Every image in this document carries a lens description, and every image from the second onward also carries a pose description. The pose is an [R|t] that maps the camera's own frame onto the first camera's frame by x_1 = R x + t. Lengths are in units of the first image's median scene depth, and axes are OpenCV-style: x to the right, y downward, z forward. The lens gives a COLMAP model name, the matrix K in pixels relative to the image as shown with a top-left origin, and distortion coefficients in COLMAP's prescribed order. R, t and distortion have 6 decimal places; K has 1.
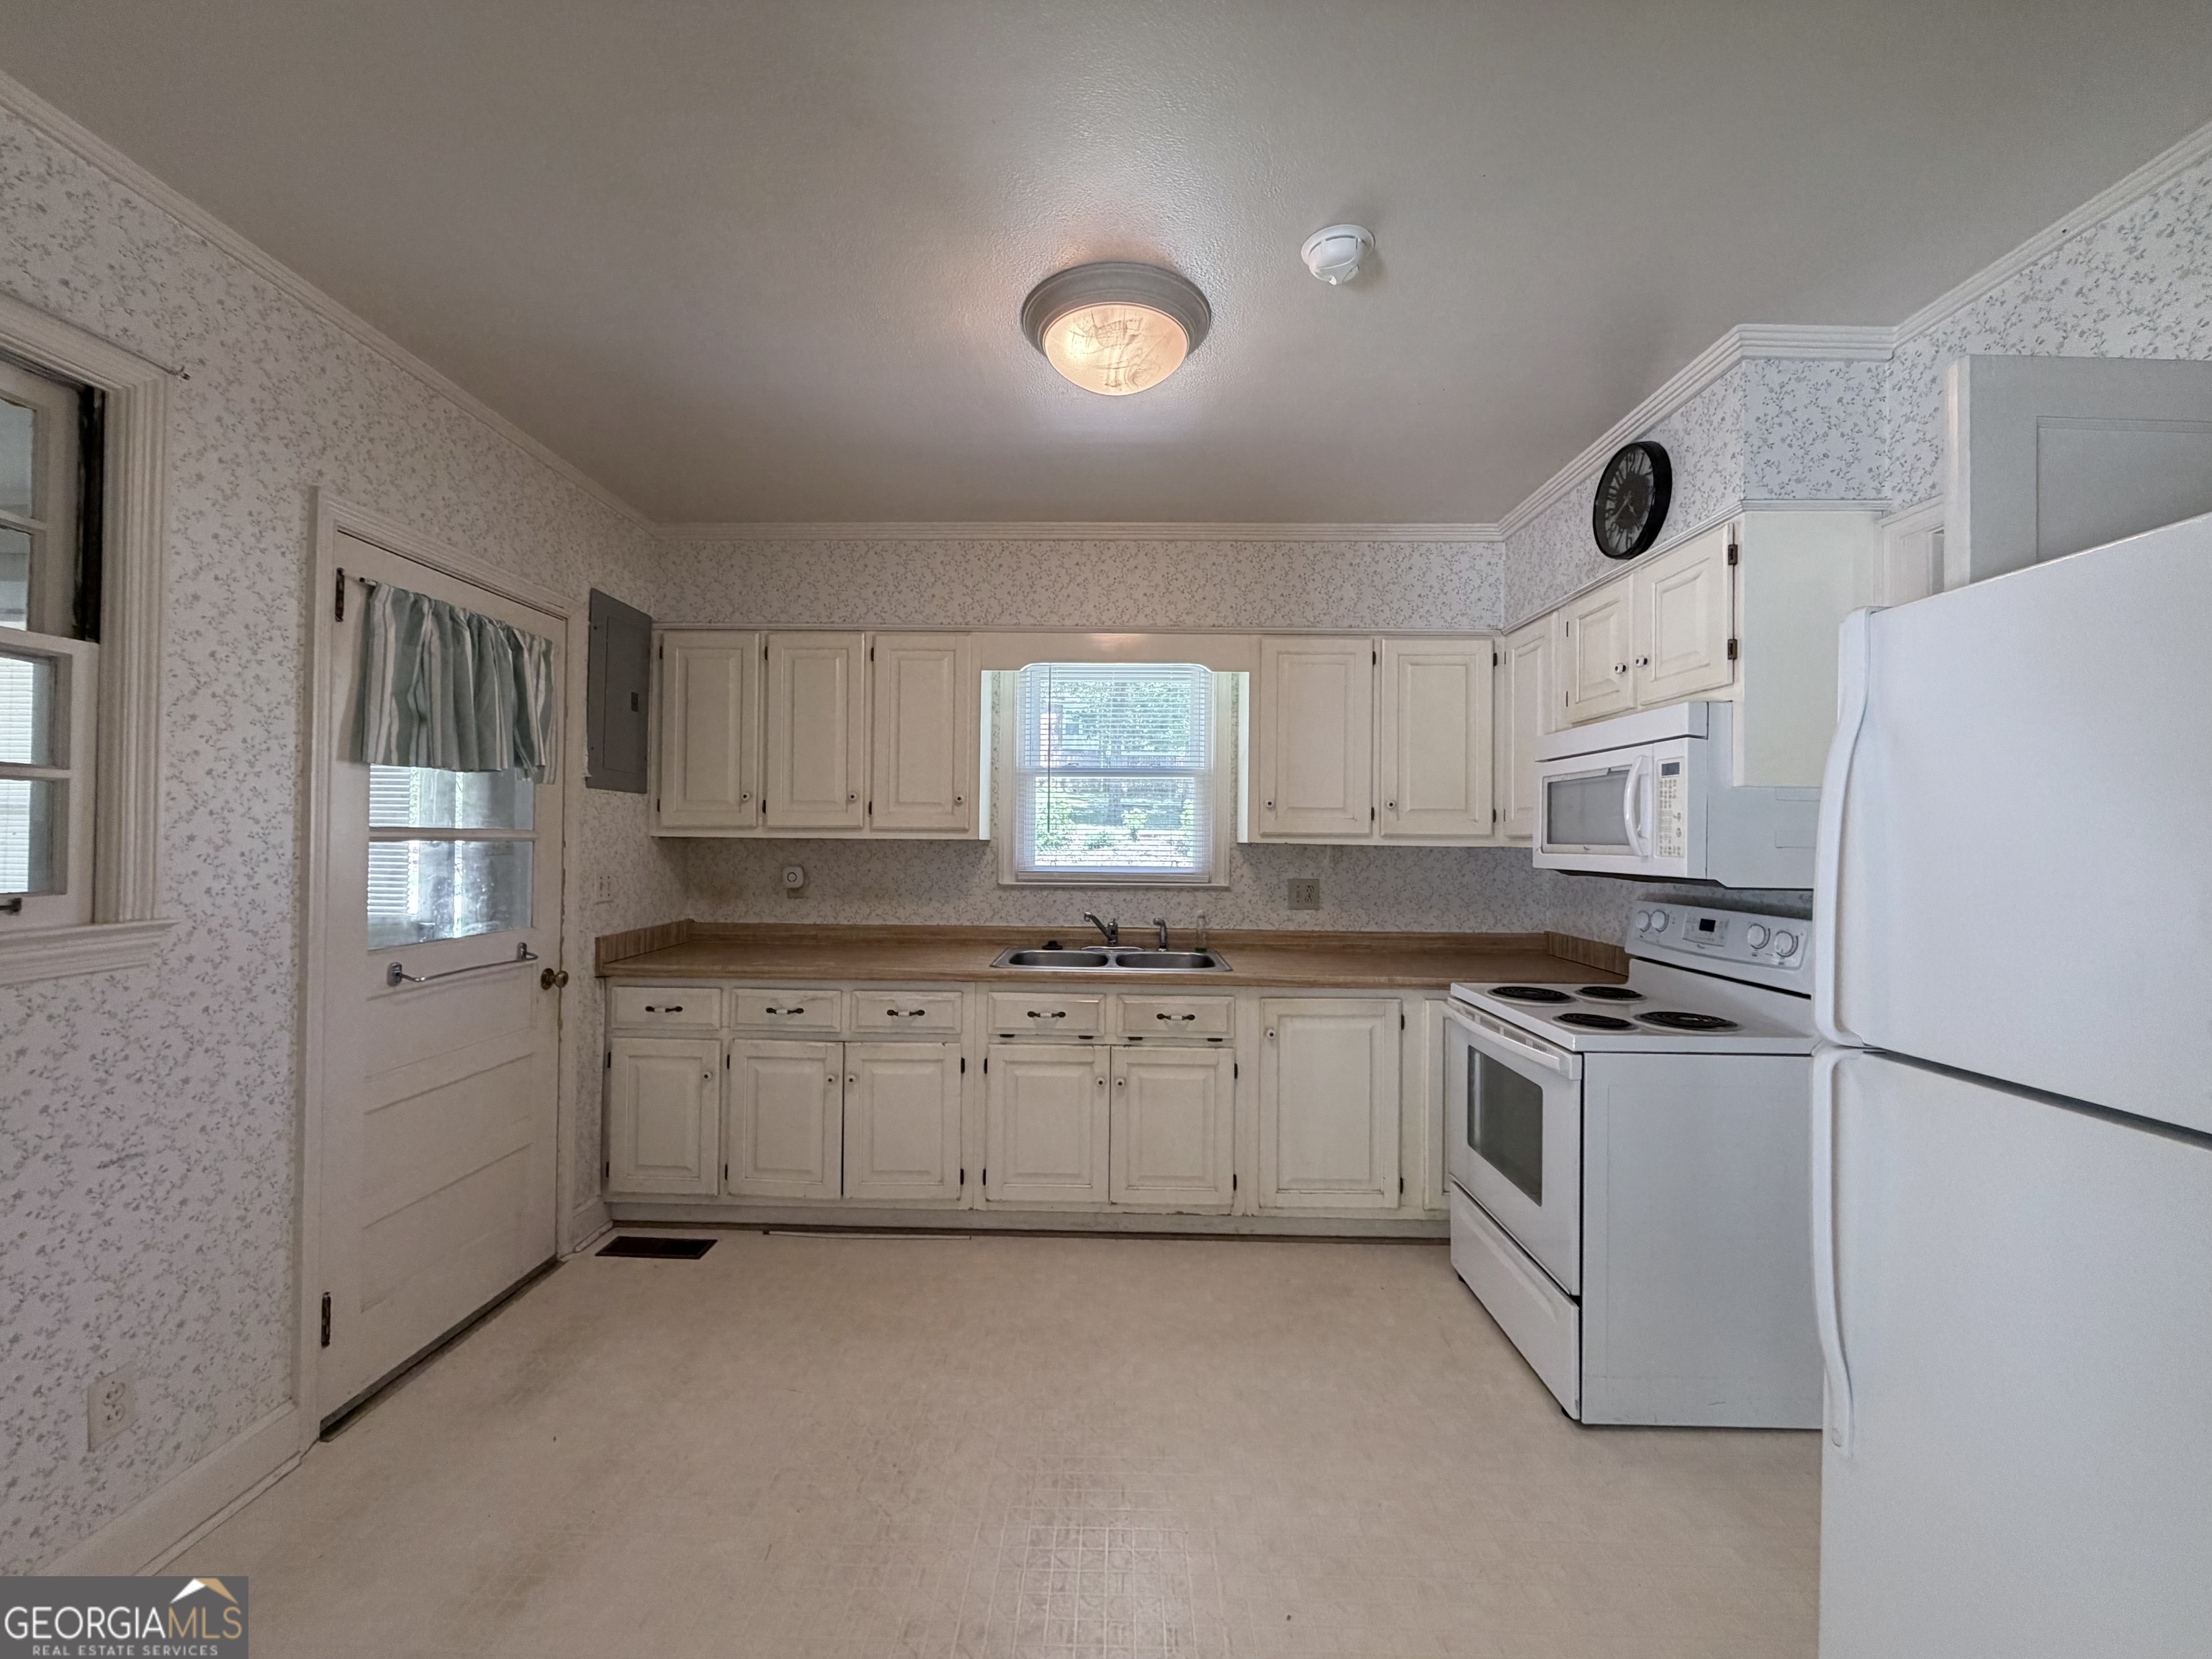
lens RADIAL K [[863.9, 0, 1096.3], [0, 863.9, 838.4], [0, 0, 1]] dist [0.000982, -0.000619]
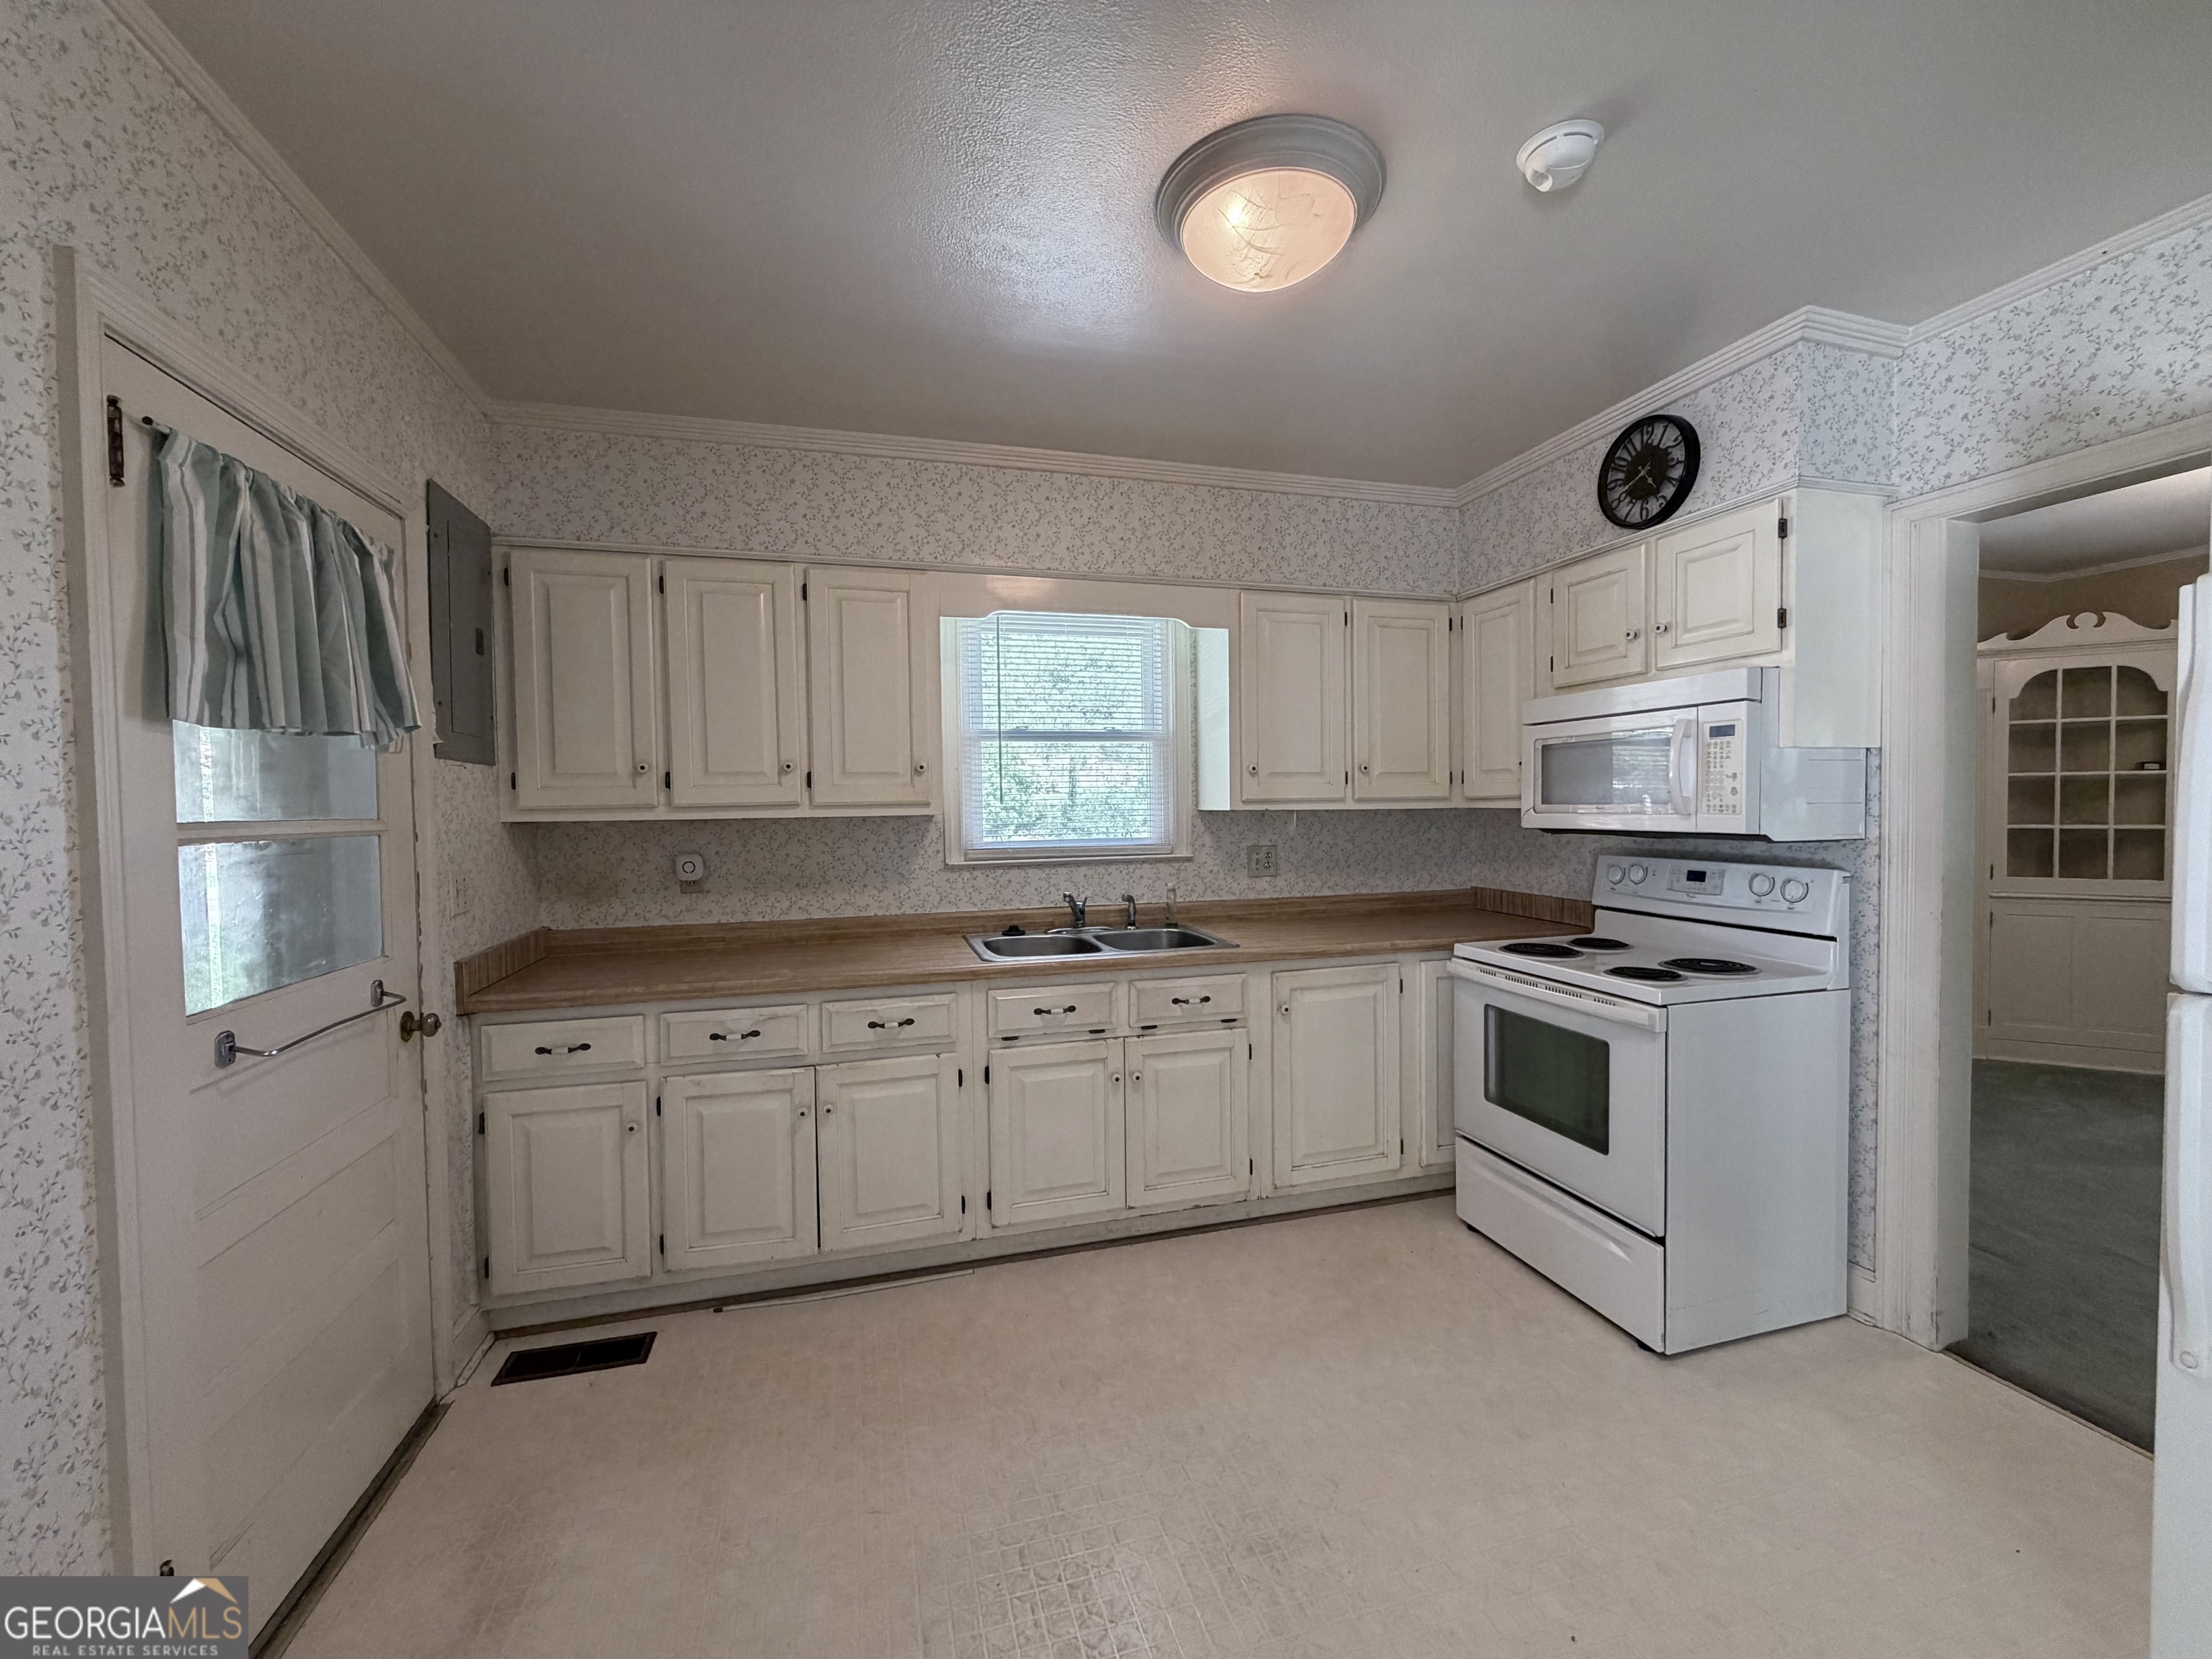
lens RADIAL K [[863.9, 0, 1084.0], [0, 863.9, 835.8], [0, 0, 1]] dist [0.000982, -0.000619]
pose [[0.958316, -0.034192, 0.283657, -0.281119], [0.023798, 0.998916, 0.040011, -0.009775], [-0.284718, -0.031592, 0.958091, 0.152023]]
